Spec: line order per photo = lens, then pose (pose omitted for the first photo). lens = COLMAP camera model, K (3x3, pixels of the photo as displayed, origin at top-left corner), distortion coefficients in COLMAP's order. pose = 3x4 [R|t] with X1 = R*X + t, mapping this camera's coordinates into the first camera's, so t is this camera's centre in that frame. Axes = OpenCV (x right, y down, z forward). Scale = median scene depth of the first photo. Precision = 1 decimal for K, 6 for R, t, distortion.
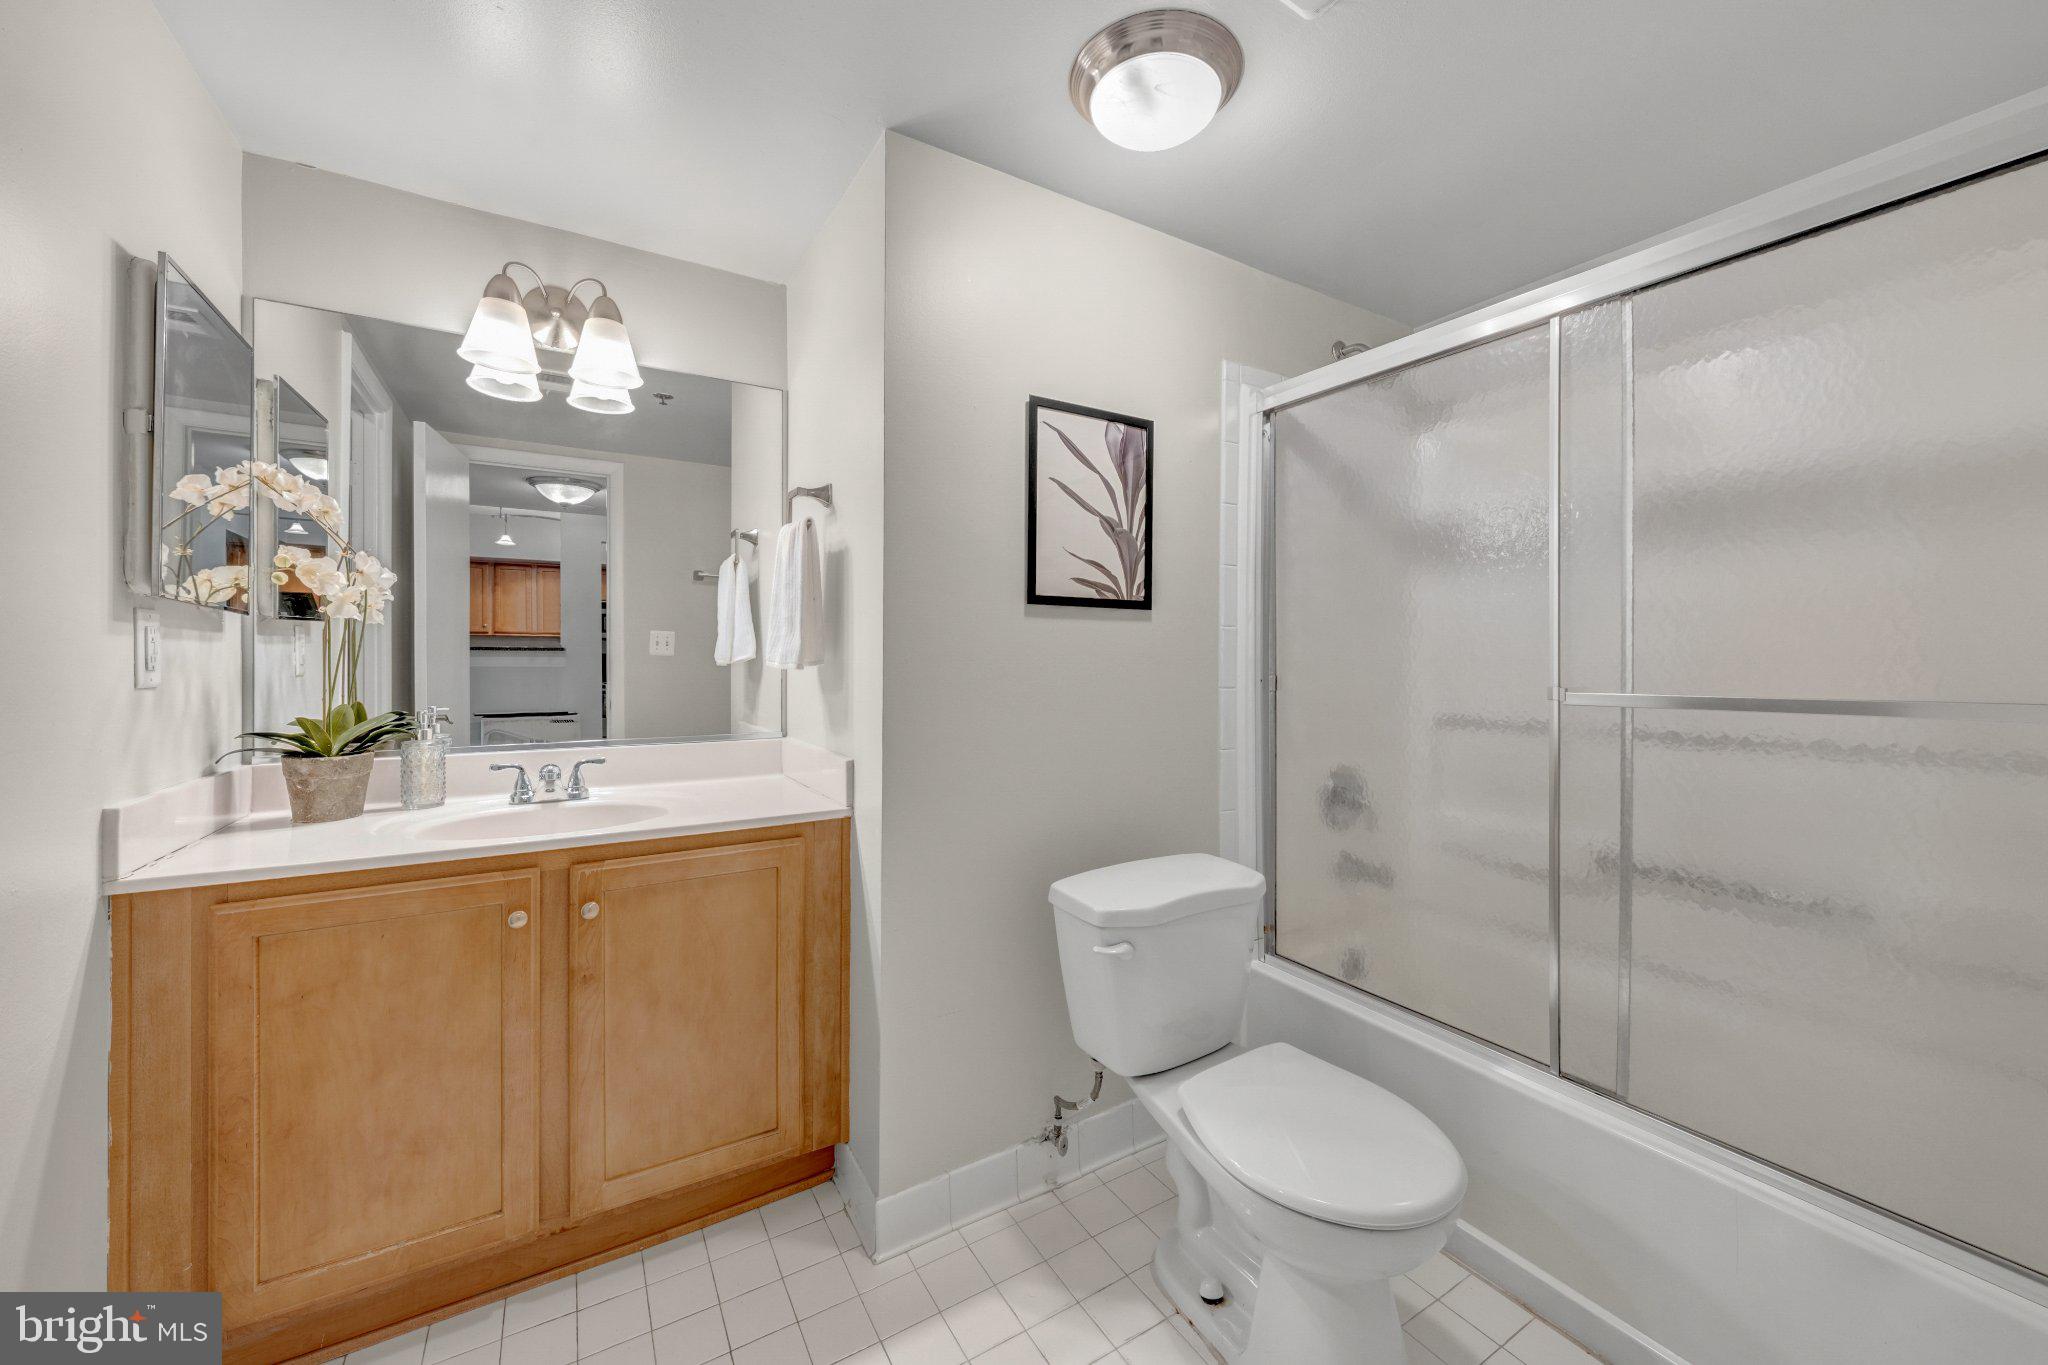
lens RADIAL K [[760.5, 0, 1014.0], [0, 760.5, 670.9], [0, 0, 1]] dist [-0.002639, -0.000359]
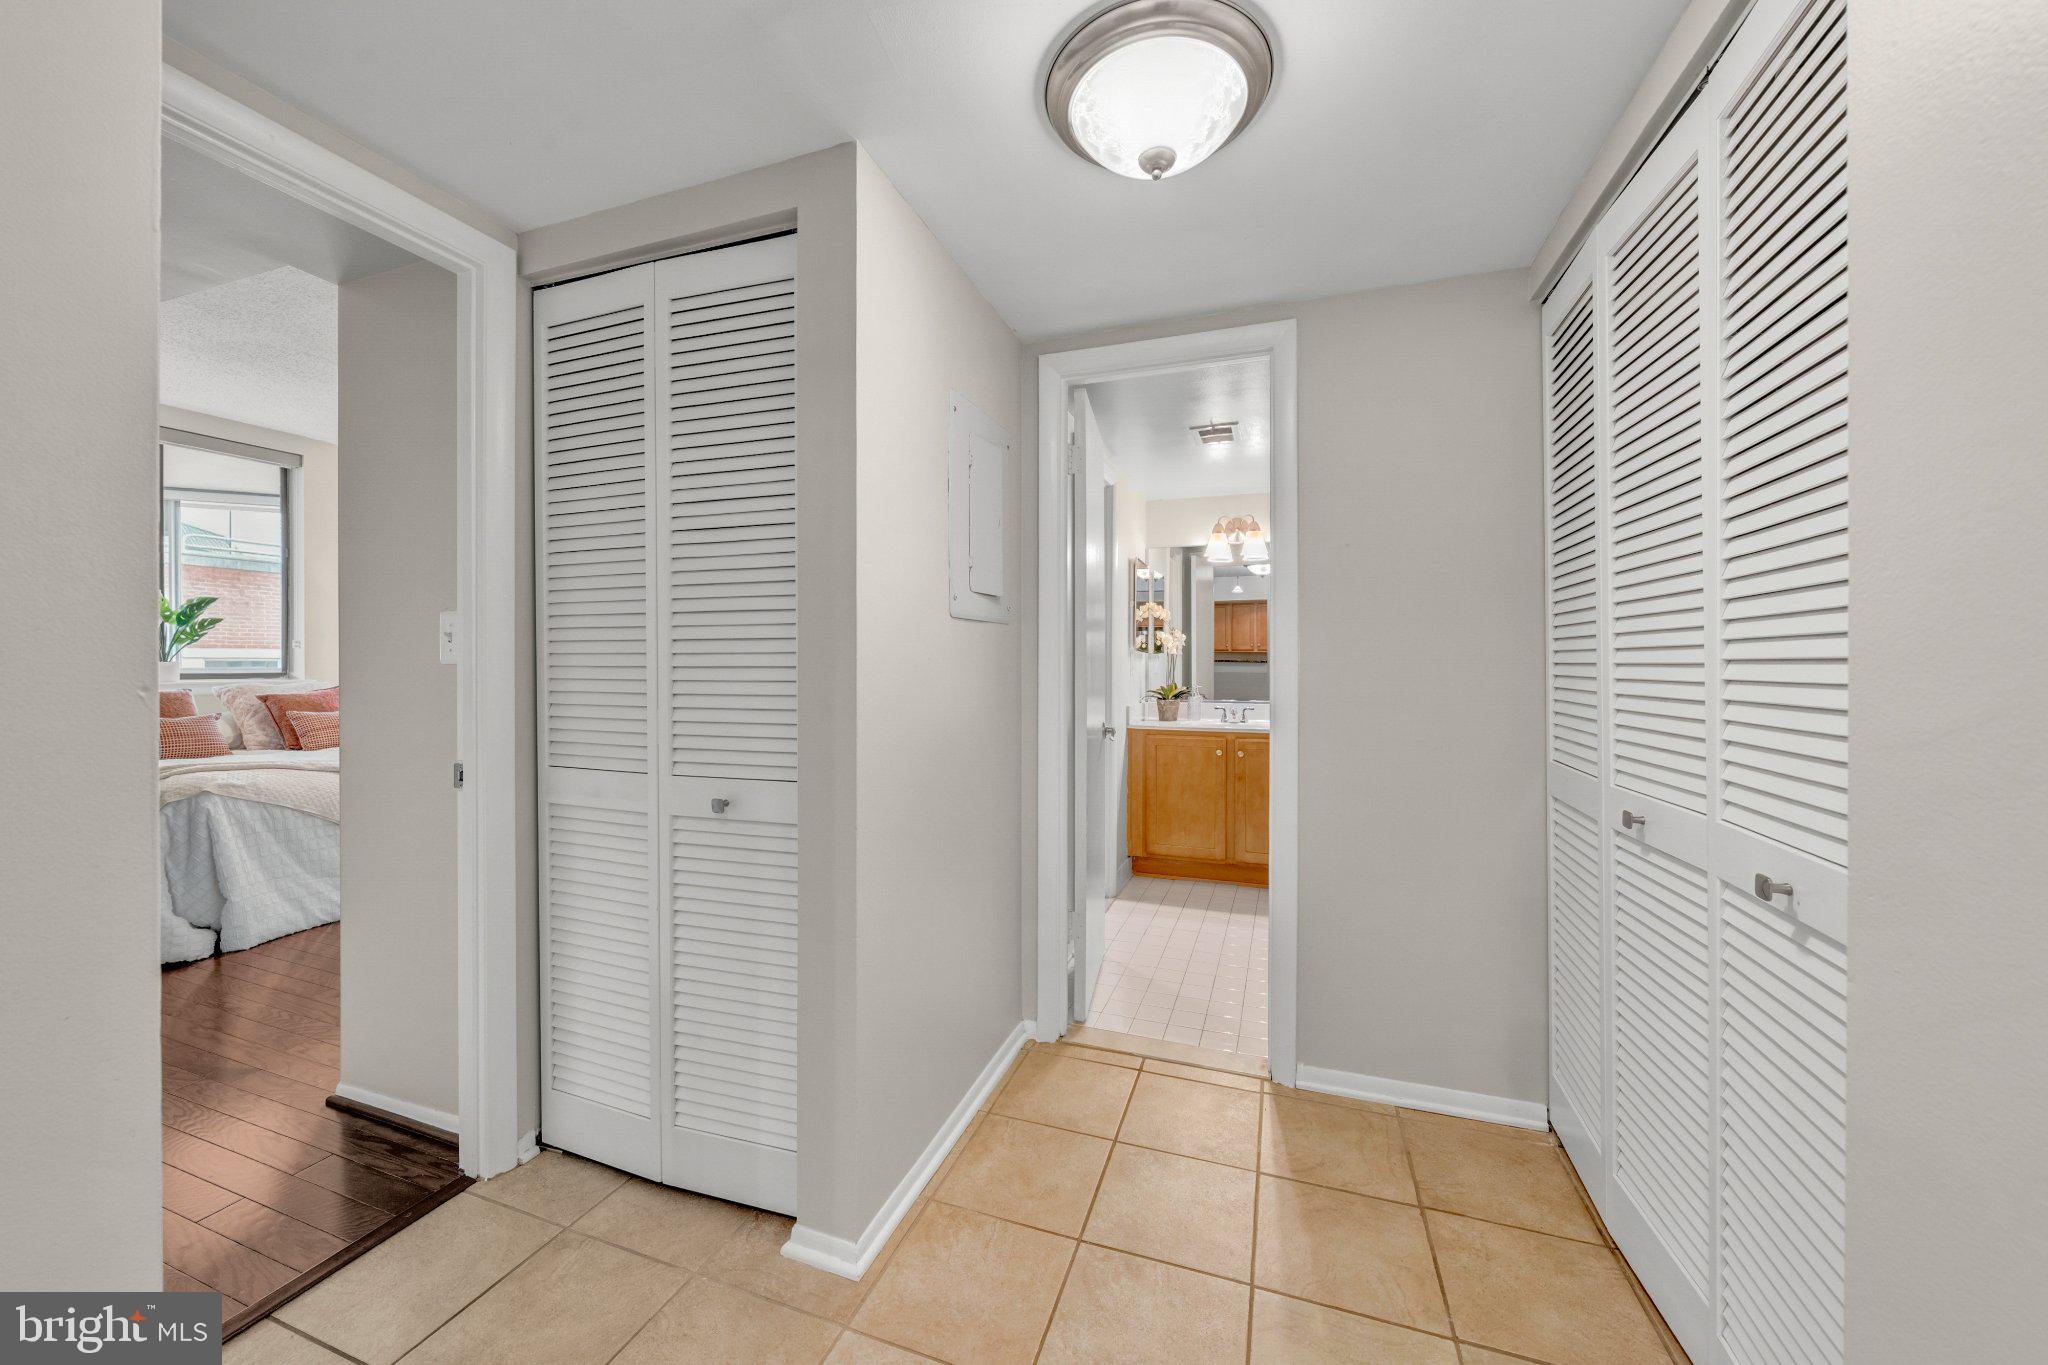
lens RADIAL K [[733.1, 0, 1017.2], [0, 733.1, 661.0], [0, 0, 1]] dist [-0.003275, -0.000164]
pose [[0.630208, -0.013032, -0.776317, 0.898801], [-0.008826, 0.999674, -0.023946, 0.031634], [0.776376, 0.021943, 0.629888, -1.194112]]
